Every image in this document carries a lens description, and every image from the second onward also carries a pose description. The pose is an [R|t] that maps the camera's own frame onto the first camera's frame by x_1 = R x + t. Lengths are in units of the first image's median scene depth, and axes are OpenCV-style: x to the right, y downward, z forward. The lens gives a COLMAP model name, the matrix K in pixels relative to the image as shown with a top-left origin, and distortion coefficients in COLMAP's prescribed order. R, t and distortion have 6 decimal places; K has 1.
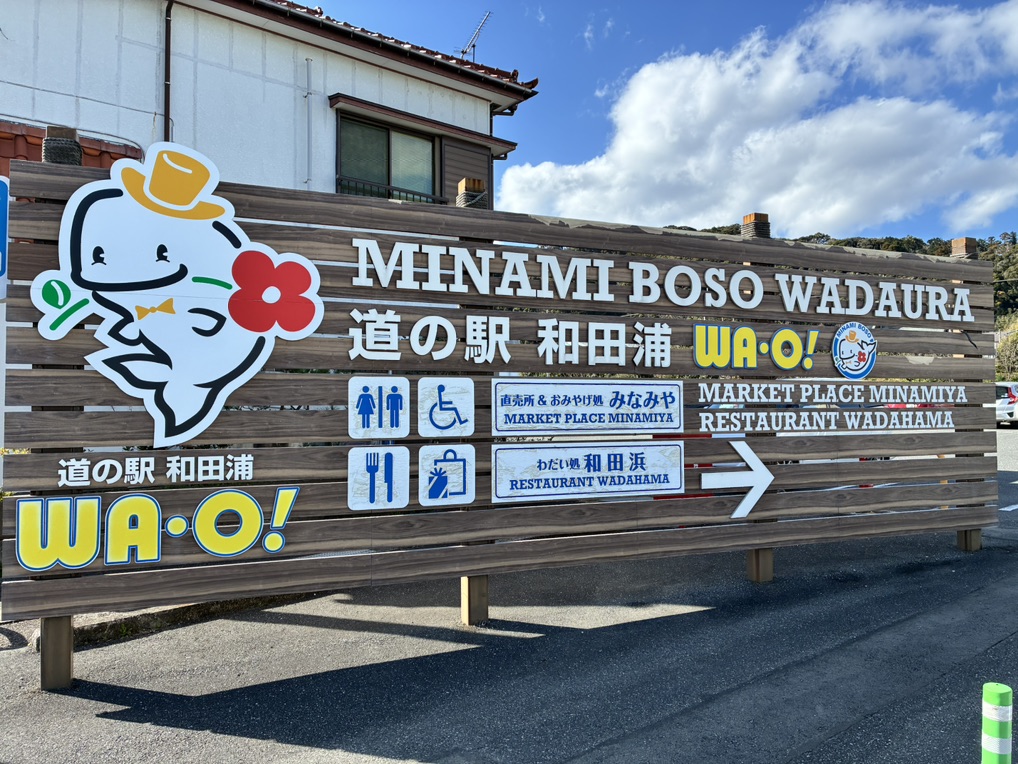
lens RADIAL K [[760.1, 0, 493.5], [0, 760.1, 382.8], [0, 0, 1]] dist [0.075328, -0.096786]
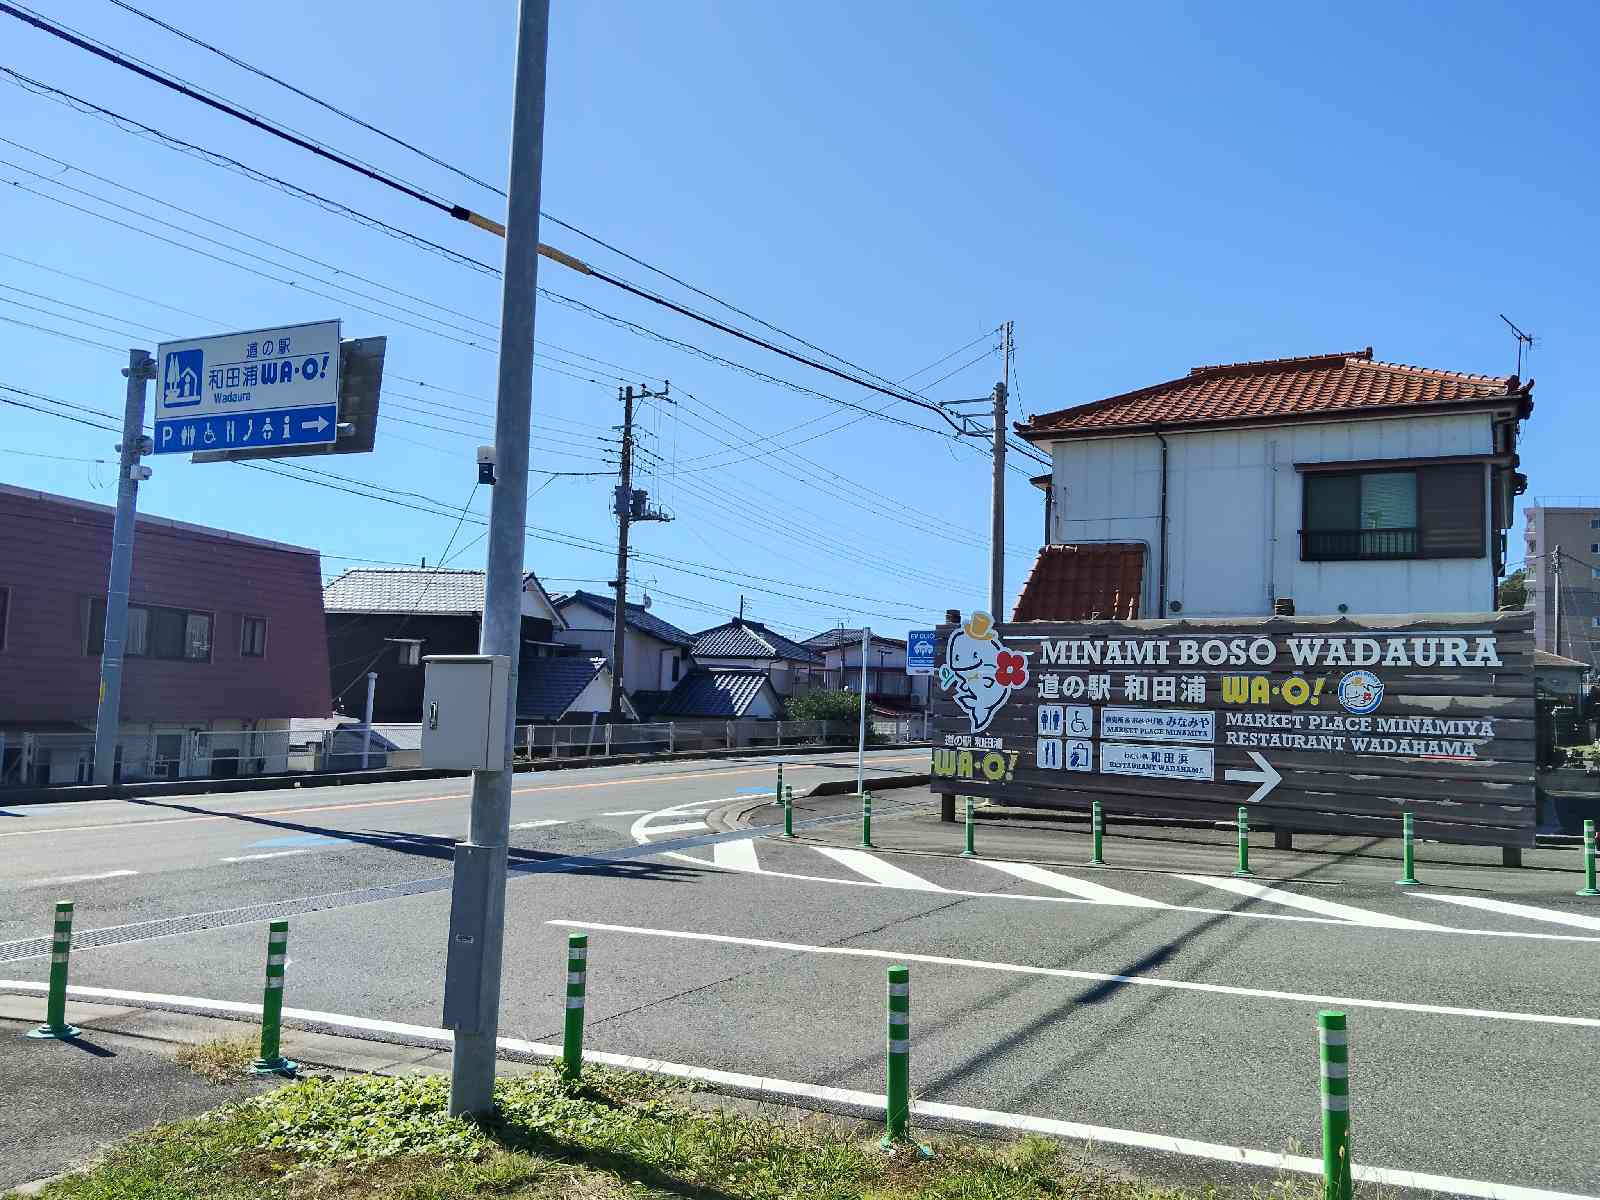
lens RADIAL K [[1194.7, 0, 775.6], [0, 1194.7, 601.2], [0, 0, 1]] dist [0.075328, -0.096786]
pose [[0.371726, -0.062867, -0.926212, 2.377863], [-0.005289, 0.997545, -0.069831, -0.054503], [0.928328, 0.030857, 0.370481, -0.850428]]
